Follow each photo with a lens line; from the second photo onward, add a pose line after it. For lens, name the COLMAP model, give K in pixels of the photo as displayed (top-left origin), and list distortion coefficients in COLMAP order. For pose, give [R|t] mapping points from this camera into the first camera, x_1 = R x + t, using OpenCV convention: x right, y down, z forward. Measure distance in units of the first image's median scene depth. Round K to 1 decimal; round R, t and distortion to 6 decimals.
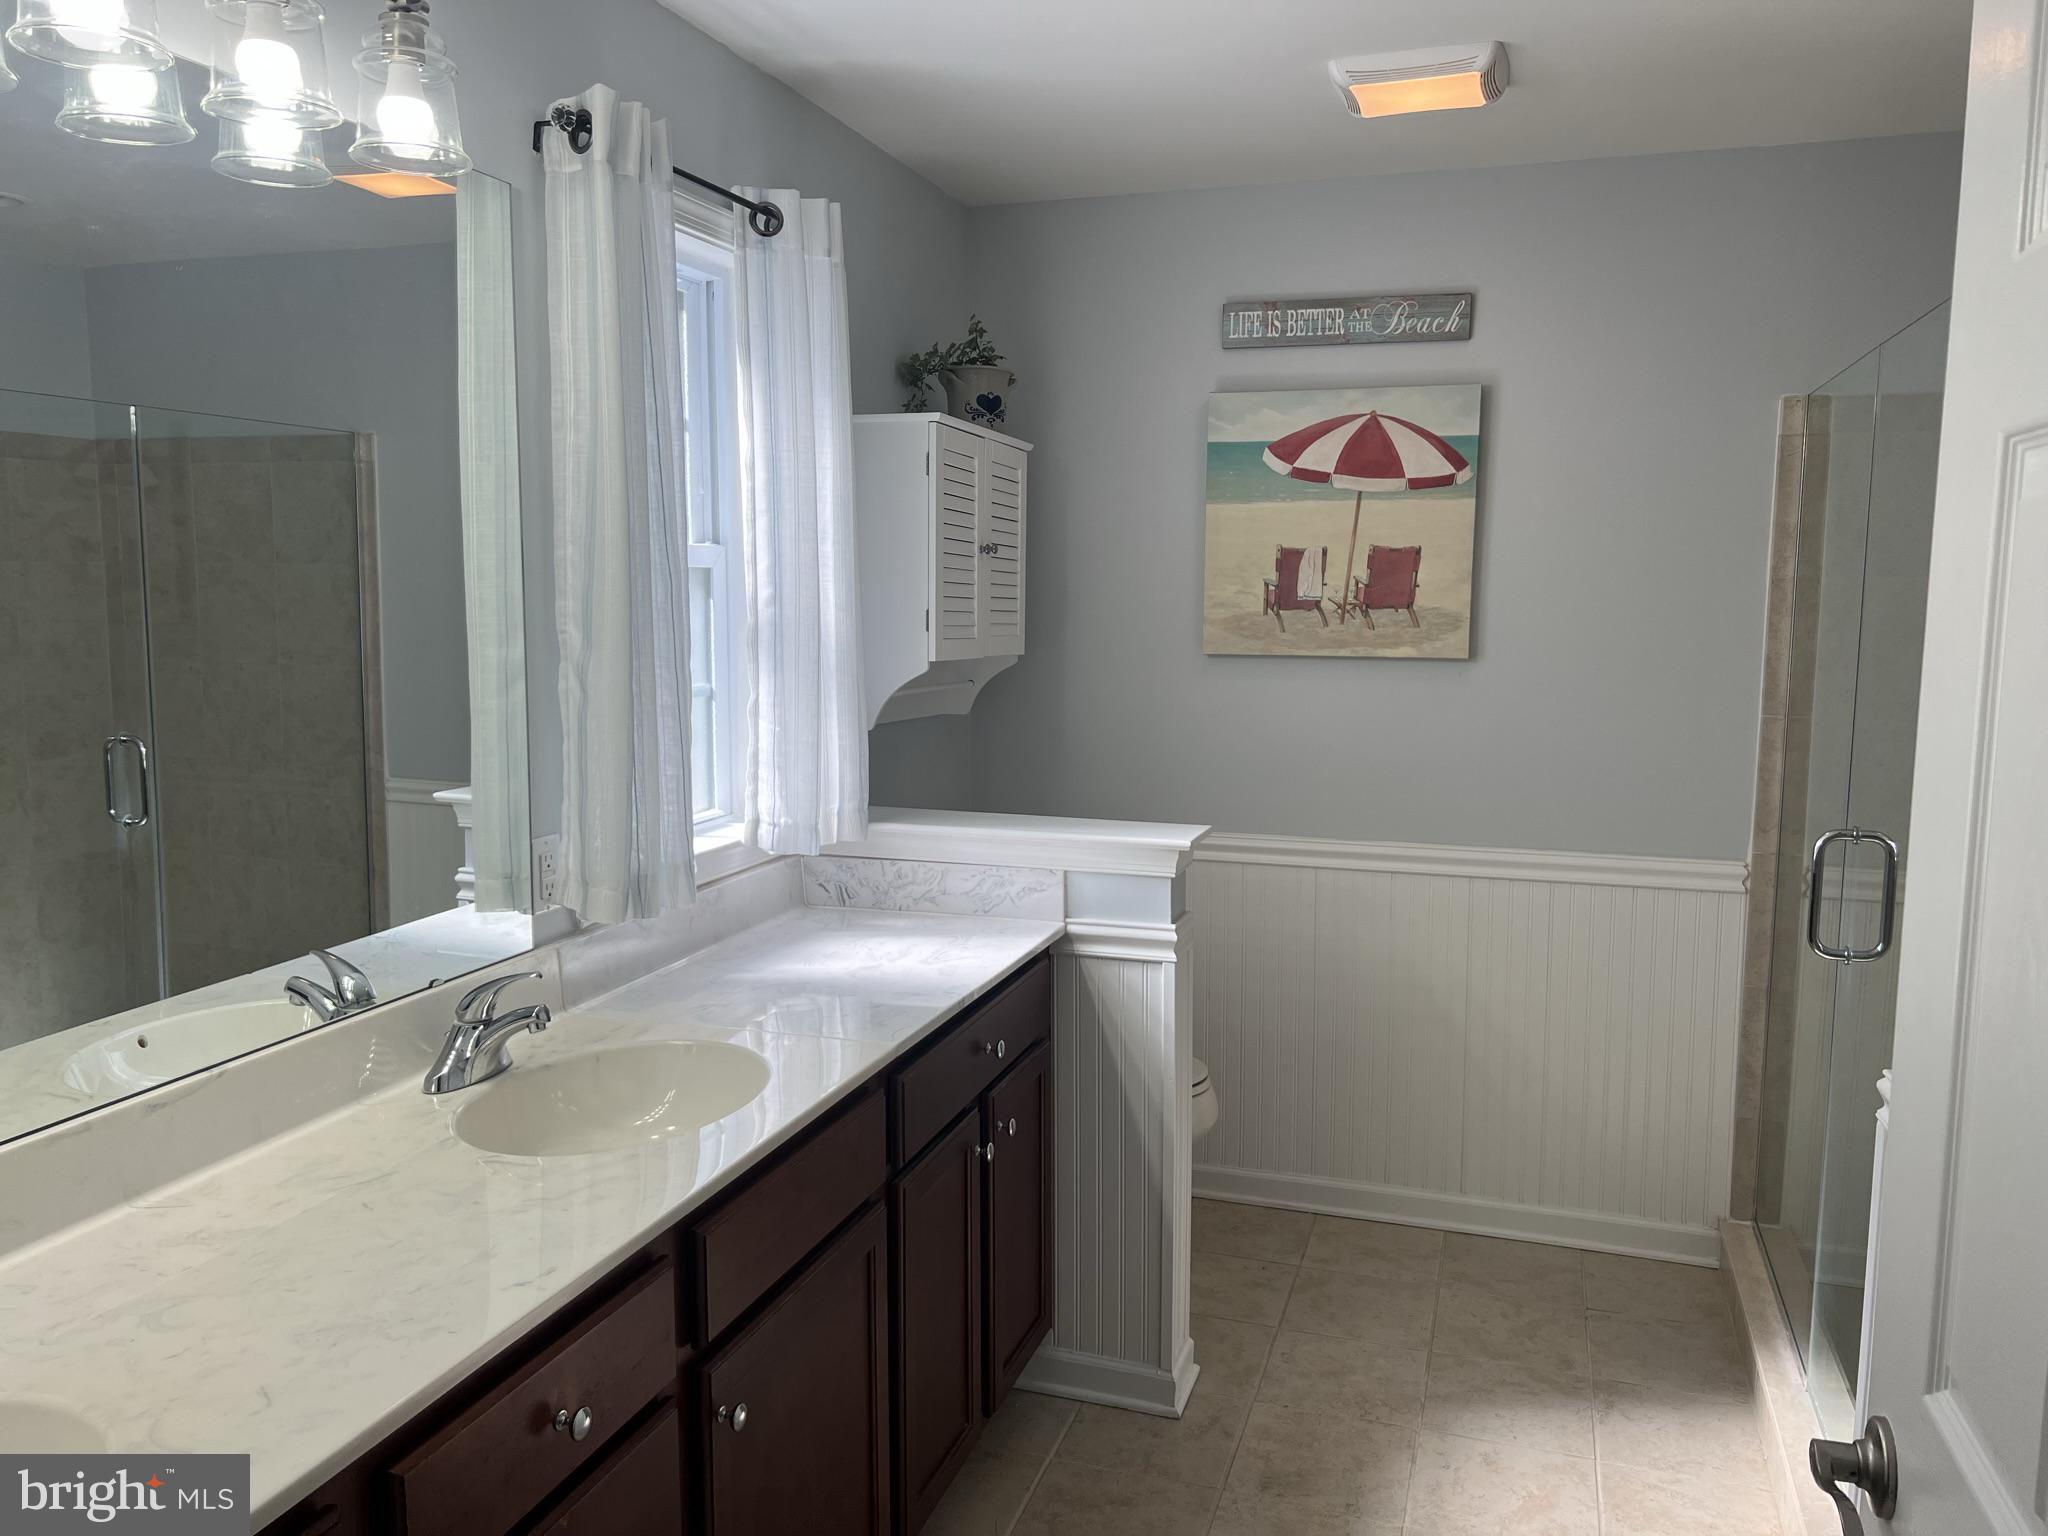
lens RADIAL K [[1532.2, 0, 1021.6], [0, 1532.2, 783.3], [0, 0, 1]] dist [0.090863, -0.152626]
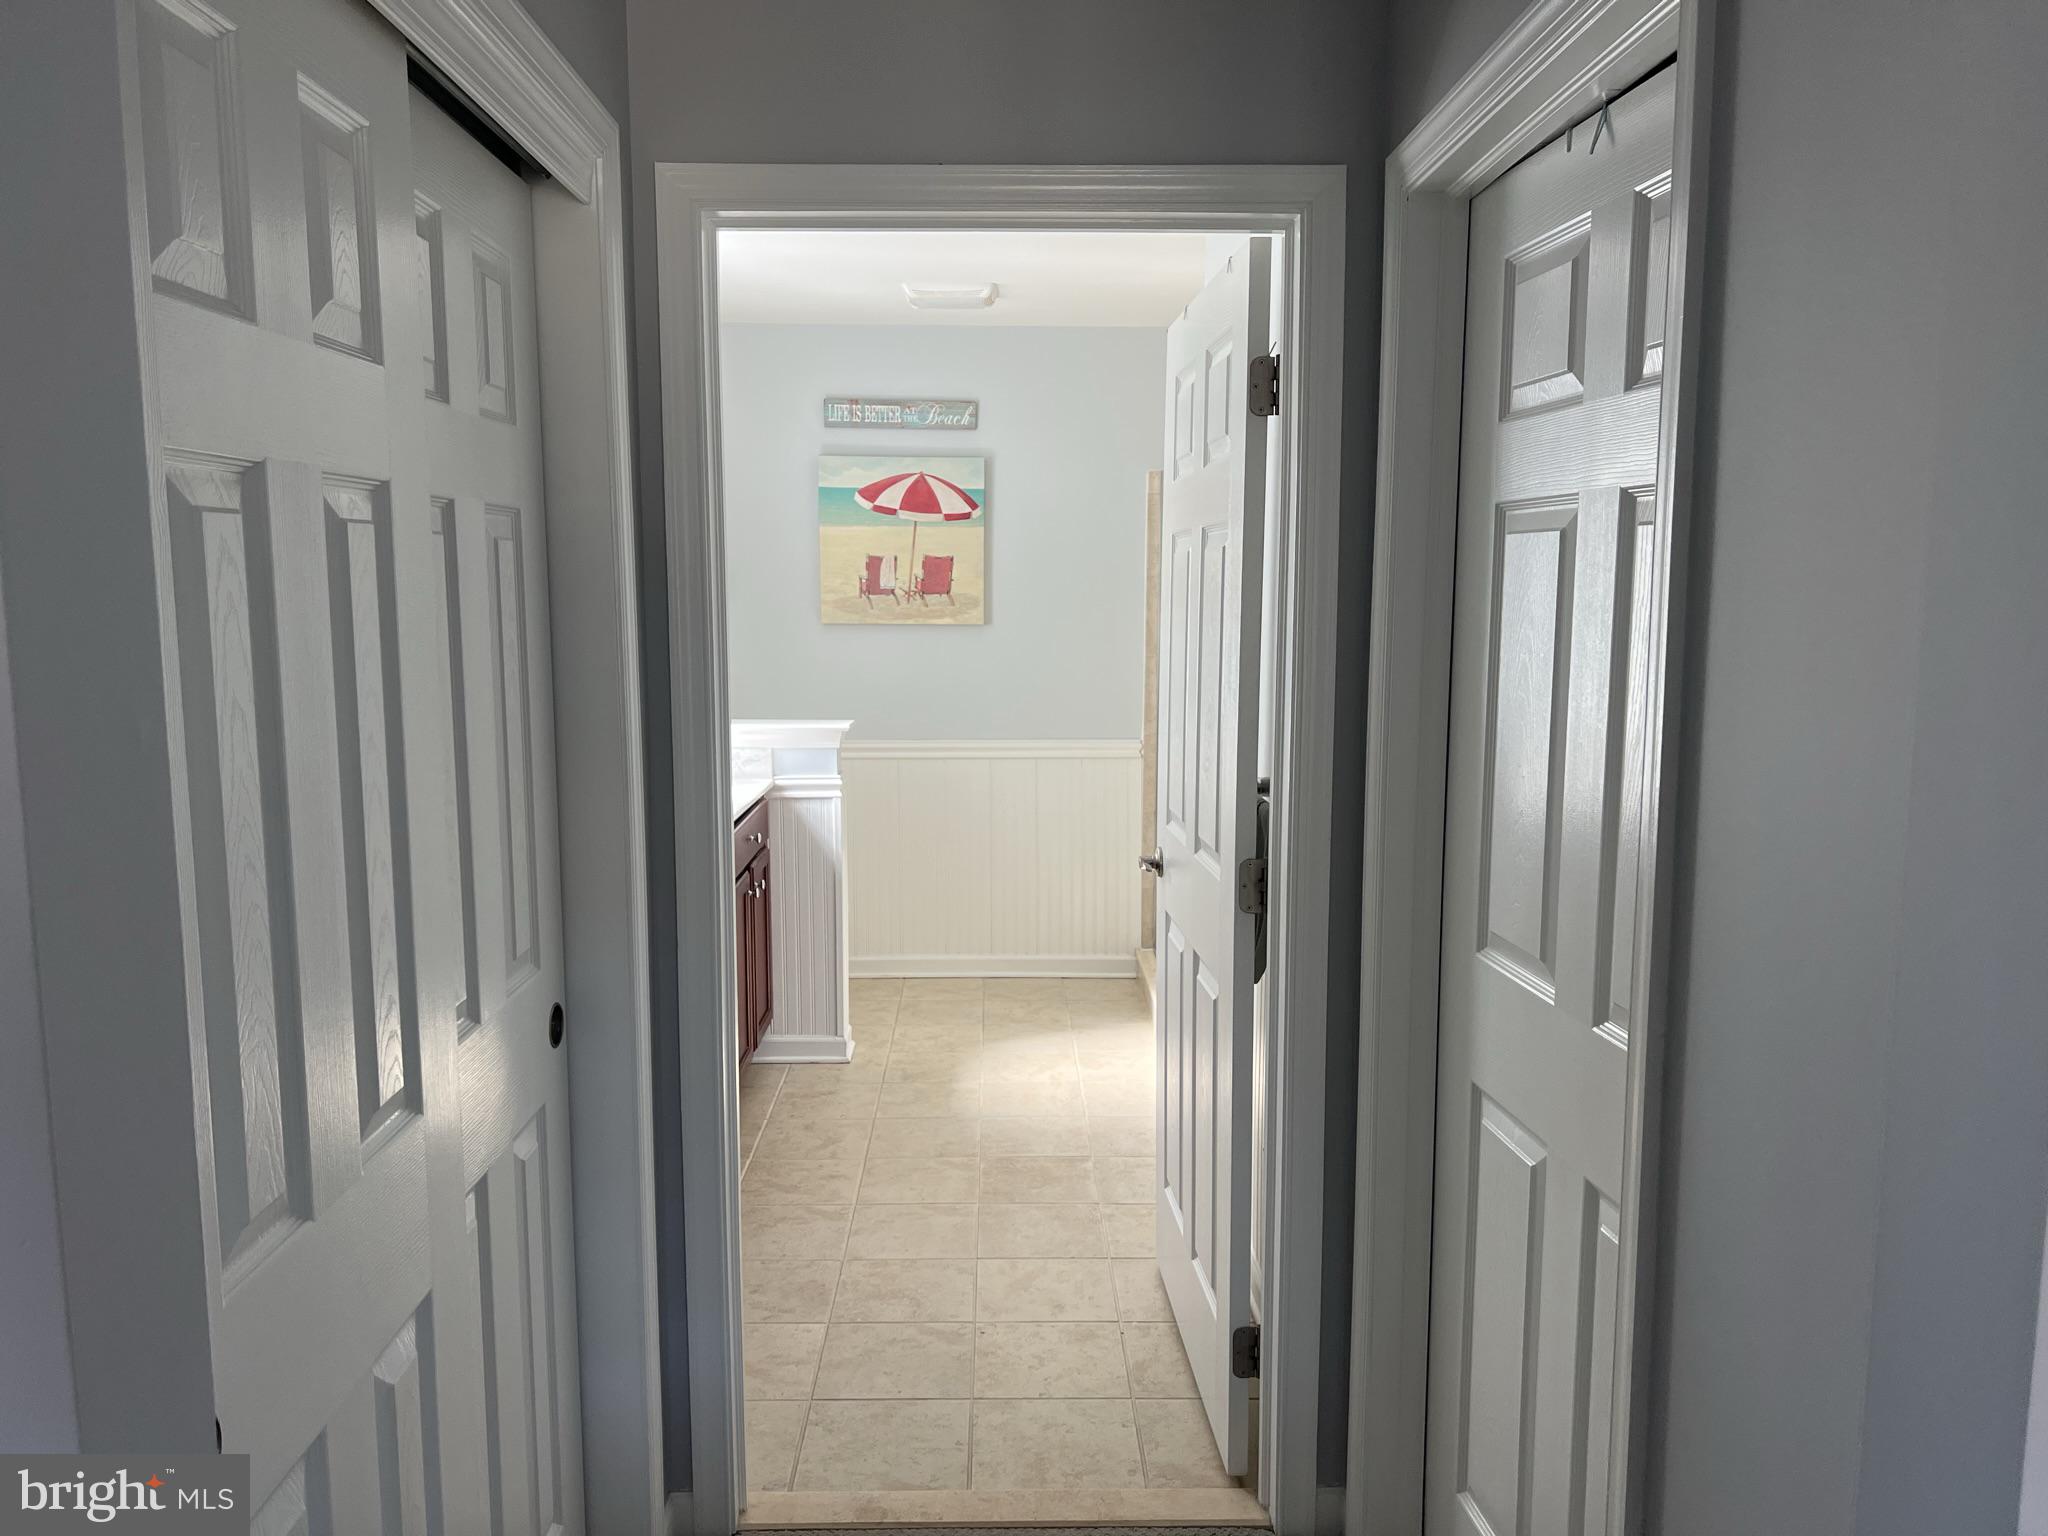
lens RADIAL K [[1532.2, 0, 1021.6], [0, 1532.2, 783.3], [0, 0, 1]] dist [0.090863, -0.152626]
pose [[0.943268, -0.043579, 0.329159, -0.215785], [0.041169, 0.999050, 0.014291, 0.065533], [-0.329469, 0.000071, 0.944166, -0.549622]]
